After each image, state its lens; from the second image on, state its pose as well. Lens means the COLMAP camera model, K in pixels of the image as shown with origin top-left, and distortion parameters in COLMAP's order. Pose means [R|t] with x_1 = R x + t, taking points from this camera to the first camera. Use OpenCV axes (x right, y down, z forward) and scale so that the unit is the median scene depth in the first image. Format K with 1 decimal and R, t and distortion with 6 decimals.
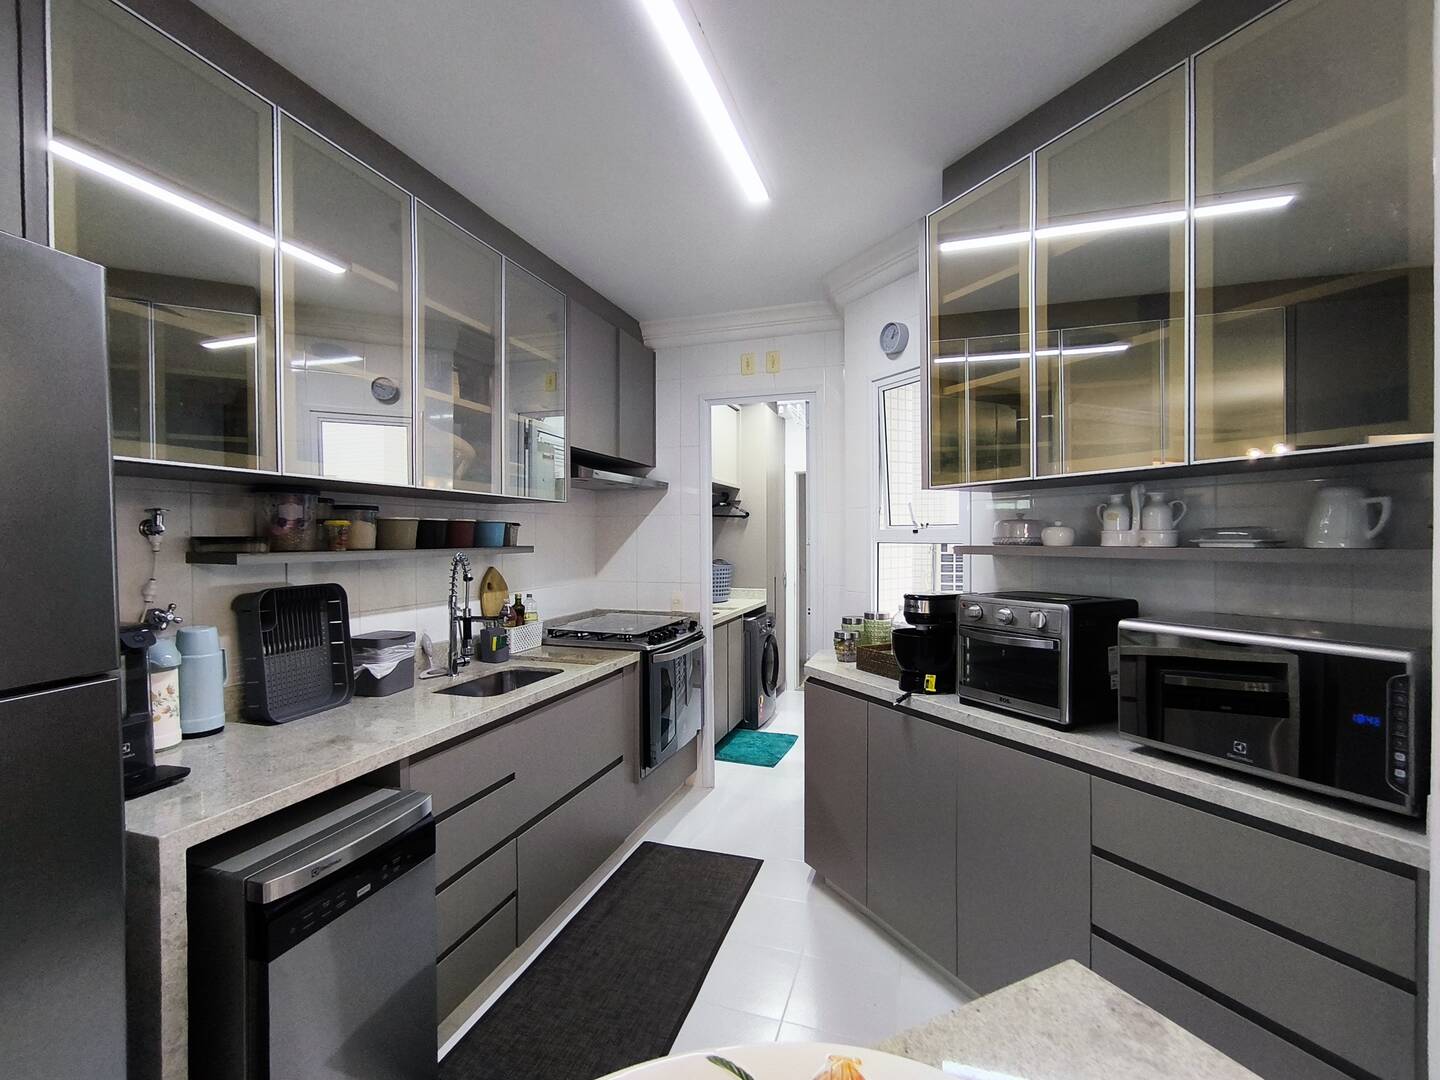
lens RADIAL K [[646.2, 0, 720.0], [0, 646.2, 540.0], [0, 0, 1]] dist [-0.008392, 0.000642]
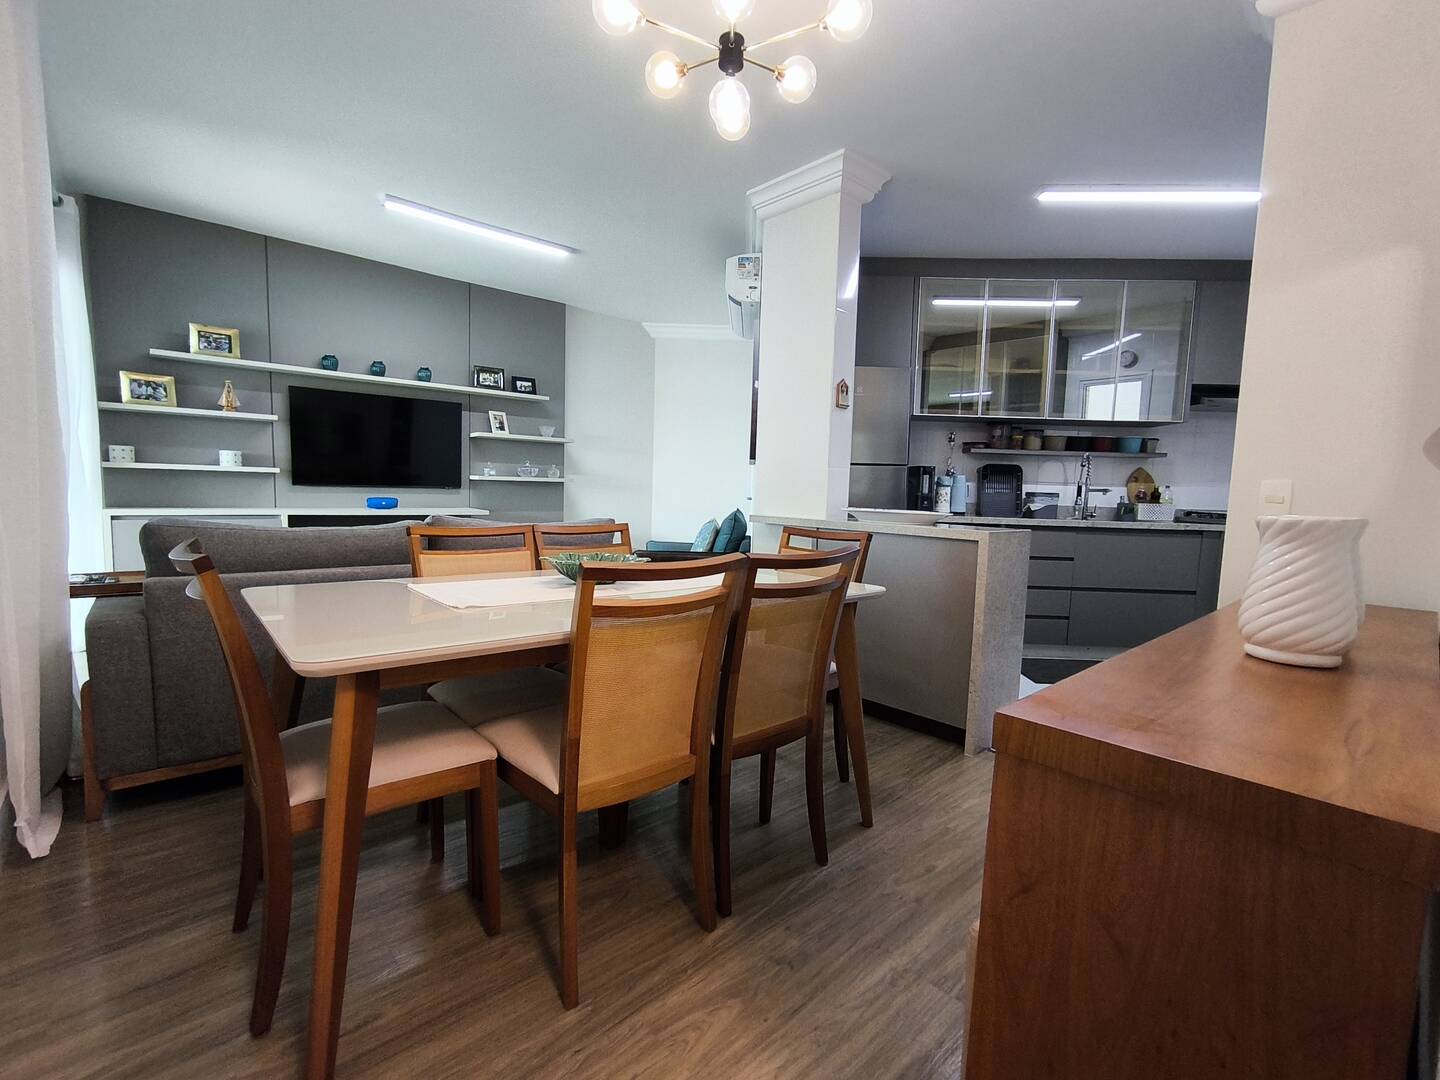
lens RADIAL K [[665.6, 0, 720.0], [0, 665.6, 540.0], [0, 0, 1]] dist [0.023333, -0.000015]
pose [[0.288076, 0.083787, -0.953935, 1.049040], [-0.033194, 0.996440, 0.077496, 0.140888], [0.957032, 0.009340, 0.289832, -0.521616]]
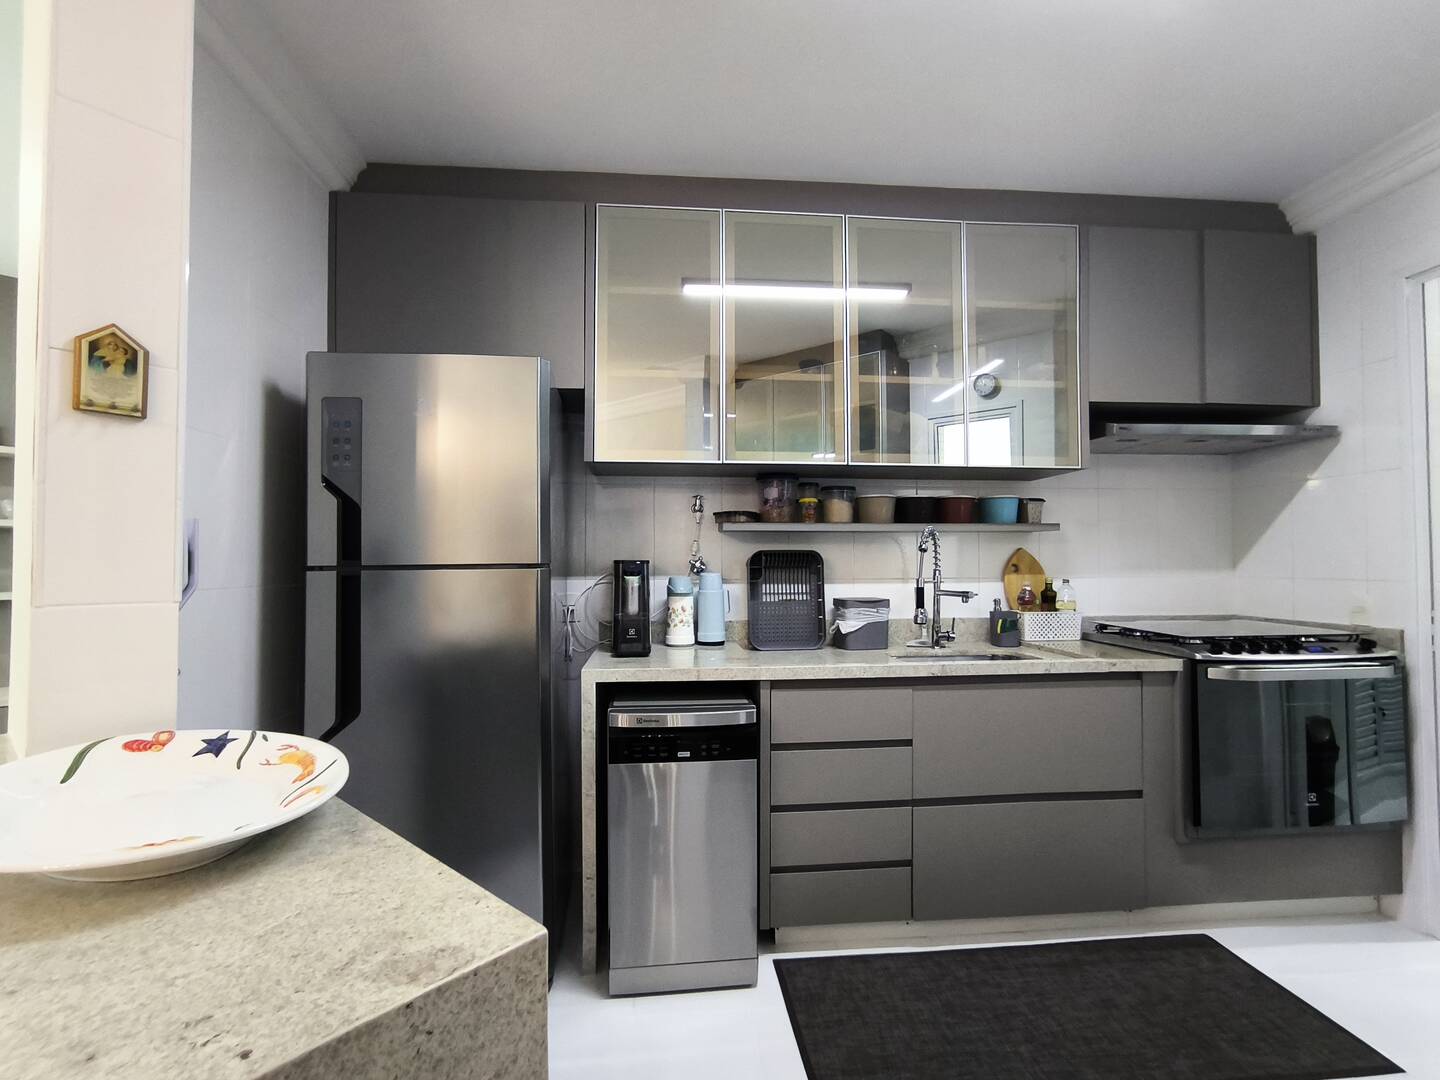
lens RADIAL K [[657.1, 0, 721.0], [0, 657.1, 535.1], [0, 0, 1]] dist [-0.012432, 0.000916]
pose [[0.404862, -0.035694, -0.913681, 0.374786], [0.000486, 0.999246, -0.038821, 0.067227], [0.914378, 0.015273, 0.404574, 0.248451]]
